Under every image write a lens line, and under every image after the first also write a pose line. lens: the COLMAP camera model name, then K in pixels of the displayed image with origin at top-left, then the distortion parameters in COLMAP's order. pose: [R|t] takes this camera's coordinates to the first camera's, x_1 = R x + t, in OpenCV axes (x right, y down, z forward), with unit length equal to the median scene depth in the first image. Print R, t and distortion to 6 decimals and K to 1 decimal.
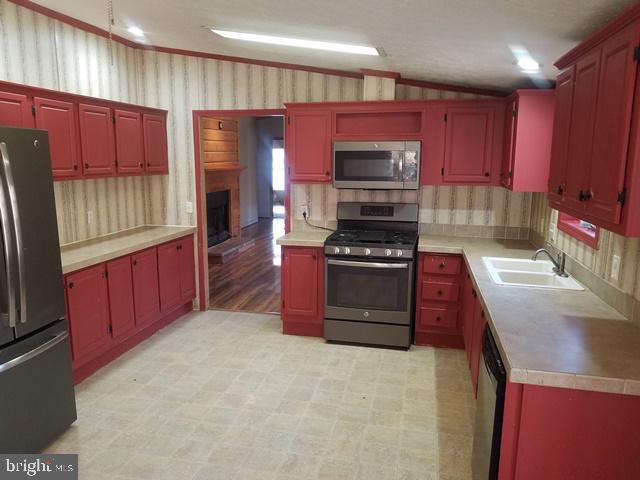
lens RADIAL K [[509.1, 0, 306.8], [0, 509.1, 244.0], [0, 0, 1]] dist [0.039316, -0.006182]
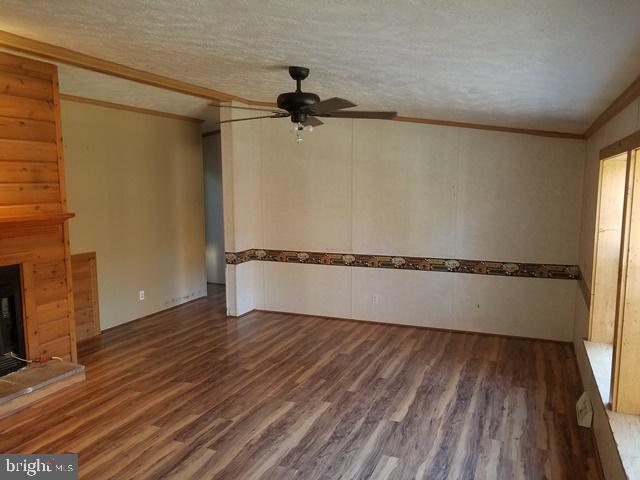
lens RADIAL K [[505.9, 0, 320.0], [0, 505.9, 240.0], [0, 0, 1]] dist [-0.002622, -0.002896]
pose [[0.984897, 0.011379, -0.172766, 0.383920], [-0.022130, 0.997927, -0.060432, -0.208241], [0.171720, 0.063343, 0.983107, 1.158010]]
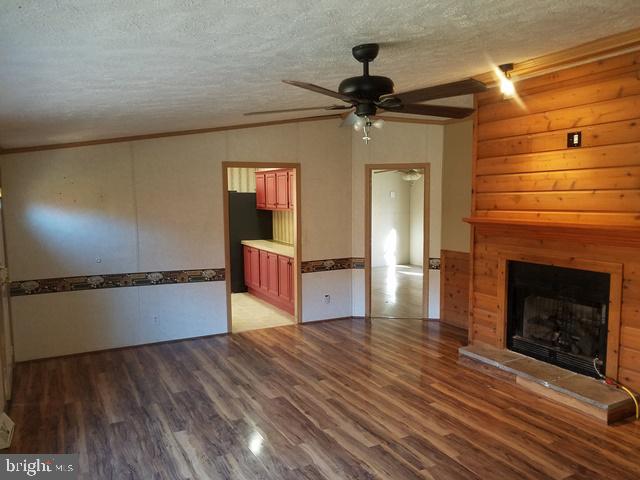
lens RADIAL K [[505.9, 0, 320.0], [0, 505.9, 240.0], [0, 0, 1]] dist [-0.002622, -0.002896]
pose [[-0.761526, 0.061765, -0.645184, 0.634370], [-0.104042, 0.970890, 0.215749, -0.399331], [0.639729, 0.231425, -0.732932, 2.254674]]
